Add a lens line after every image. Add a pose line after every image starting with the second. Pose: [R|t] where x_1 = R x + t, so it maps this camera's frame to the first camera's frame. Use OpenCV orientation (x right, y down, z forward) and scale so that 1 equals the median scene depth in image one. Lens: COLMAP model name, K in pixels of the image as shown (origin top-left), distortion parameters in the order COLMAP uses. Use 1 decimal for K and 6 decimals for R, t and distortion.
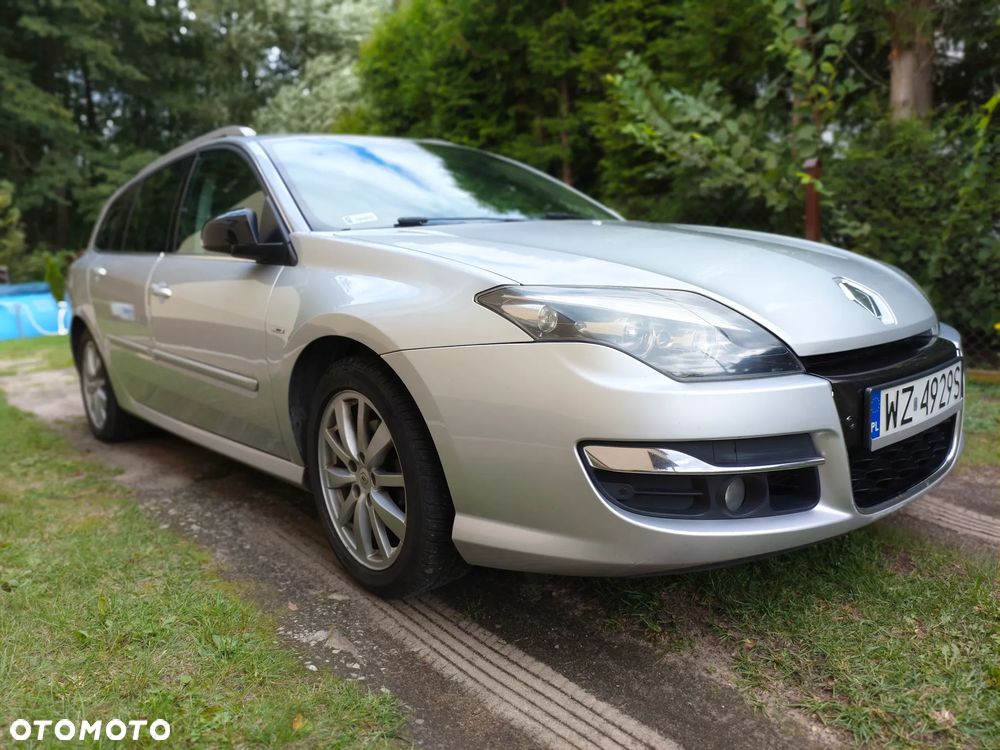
lens RADIAL K [[788.1, 0, 501.7], [0, 788.1, 374.2], [0, 0, 1]] dist [0.009003, -0.019828]
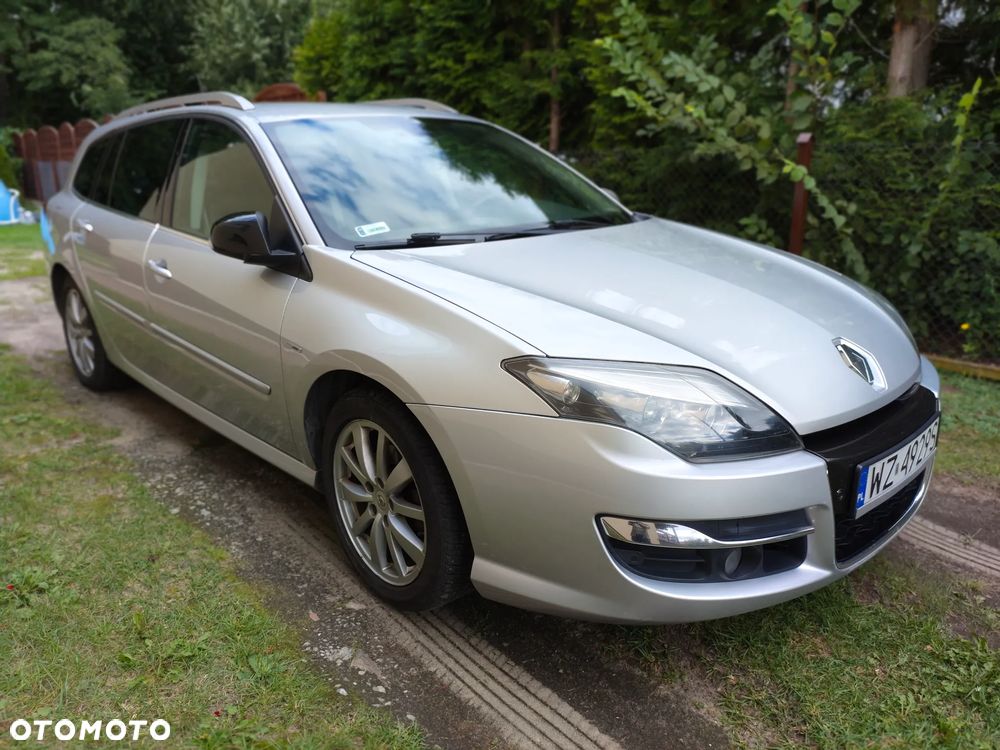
lens RADIAL K [[788.1, 0, 501.2], [0, 788.1, 376.3], [0, 0, 1]] dist [0.009003, -0.019828]
pose [[0.998022, 0.032701, 0.053700, -0.070861], [-0.040044, 0.989067, 0.141925, -0.179174], [-0.048472, -0.143795, 0.988420, -0.032127]]
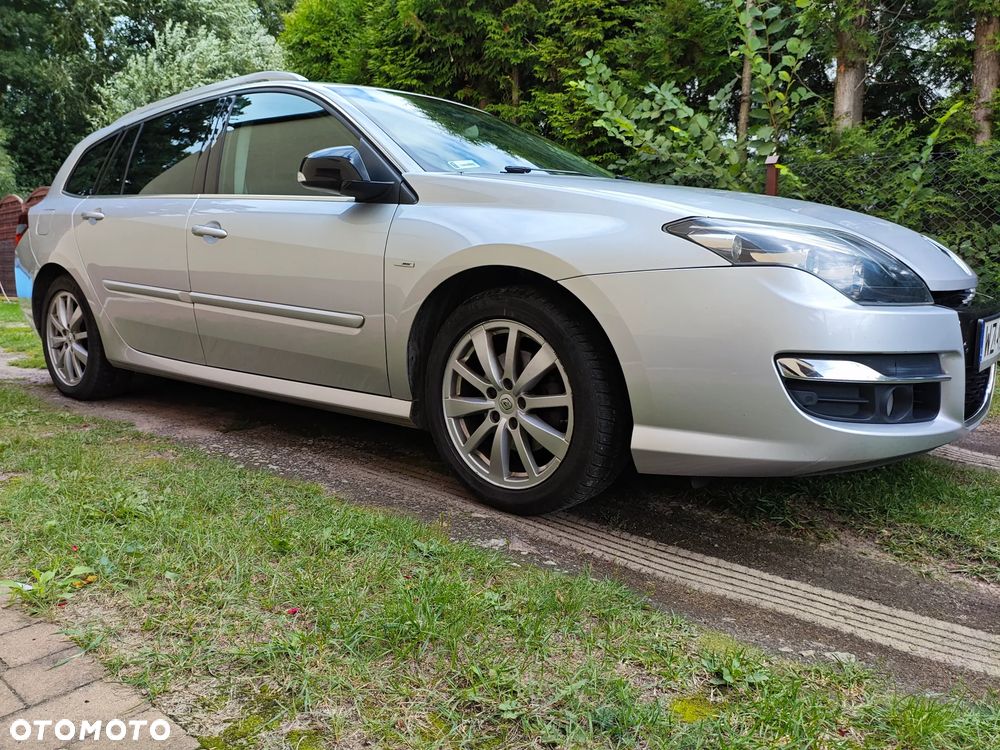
lens RADIAL K [[788.1, 0, 504.8], [0, 788.1, 373.9], [0, 0, 1]] dist [0.009003, -0.019828]
pose [[0.980077, 0.021194, 0.197485, -0.362647], [-0.020424, 0.999774, -0.005933, 0.092535], [-0.197566, 0.001782, 0.980288, -0.031134]]
